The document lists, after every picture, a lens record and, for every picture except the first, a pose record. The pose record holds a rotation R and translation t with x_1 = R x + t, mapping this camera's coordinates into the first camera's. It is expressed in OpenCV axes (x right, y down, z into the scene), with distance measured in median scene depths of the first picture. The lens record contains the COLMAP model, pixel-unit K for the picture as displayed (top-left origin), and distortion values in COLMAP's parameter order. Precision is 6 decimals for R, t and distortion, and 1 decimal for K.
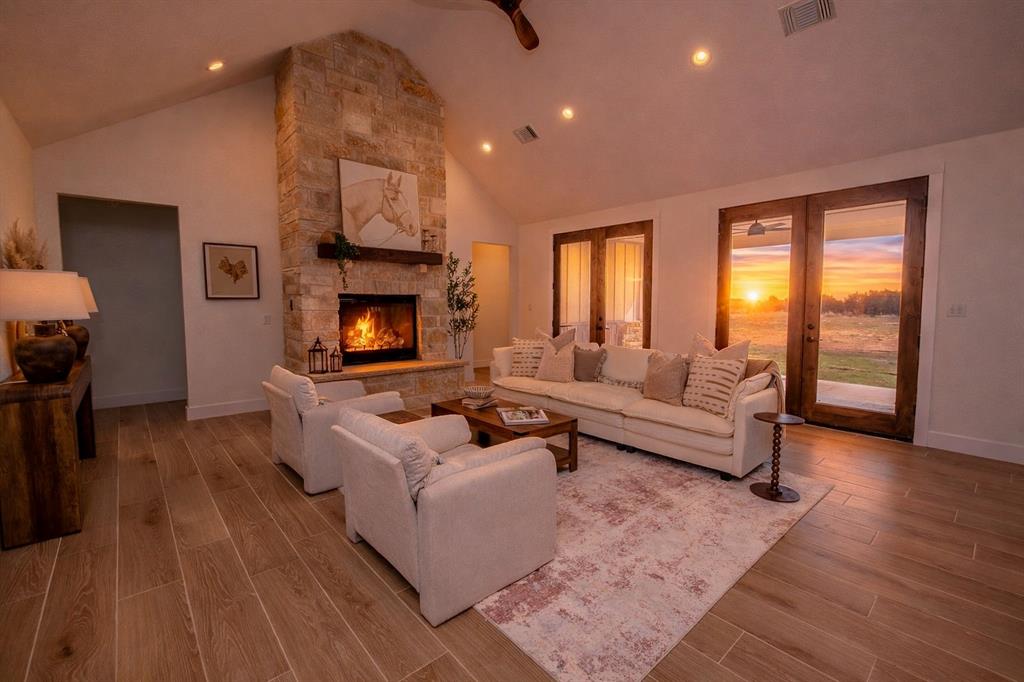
lens RADIAL K [[439.9, 0, 509.9], [0, 439.9, 333.7], [0, 0, 1]] dist [0.001819, -0.000075]
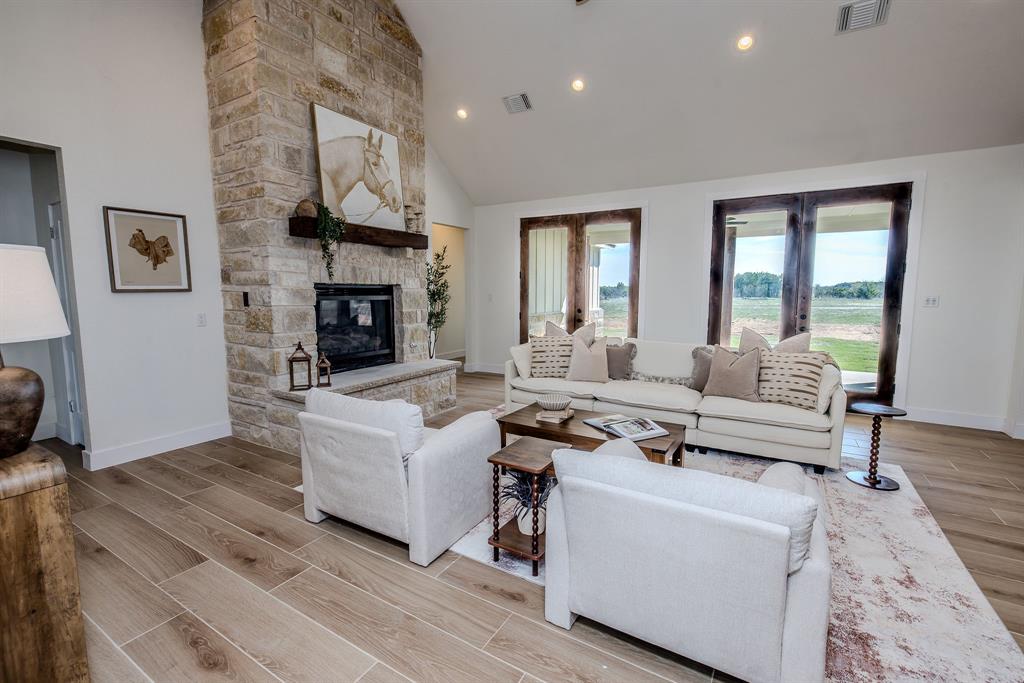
lens RADIAL K [[447.6, 0, 509.7], [0, 447.6, 337.8], [0, 0, 1]] dist [-0.003114, 0.000007]
pose [[0.954866, -0.032036, 0.295304, -0.295885], [0.021497, 0.999013, 0.038869, -0.019341], [-0.296258, -0.030767, 0.954612, 0.151876]]
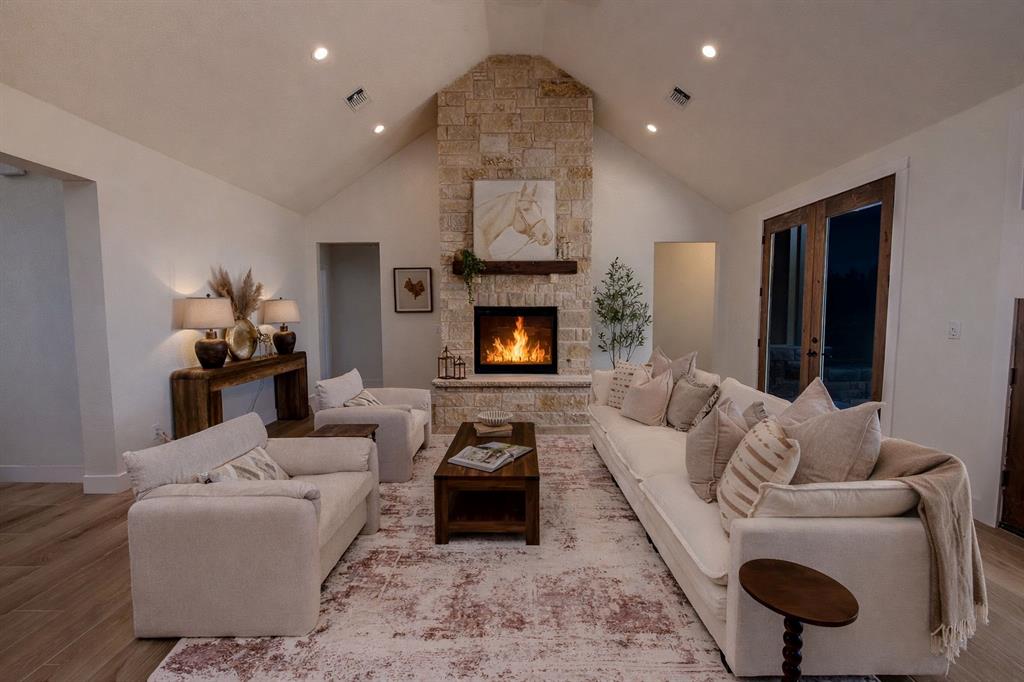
lens RADIAL K [[428.0, 0, 512.0], [0, 428.0, 341.0], [0, 0, 1]] dist [-0.001236, -0.000483]
pose [[0.746219, 0.044215, -0.664230, 0.380500], [-0.043660, 0.998894, 0.017444, -0.028912], [0.664267, 0.015983, 0.747325, 0.278423]]
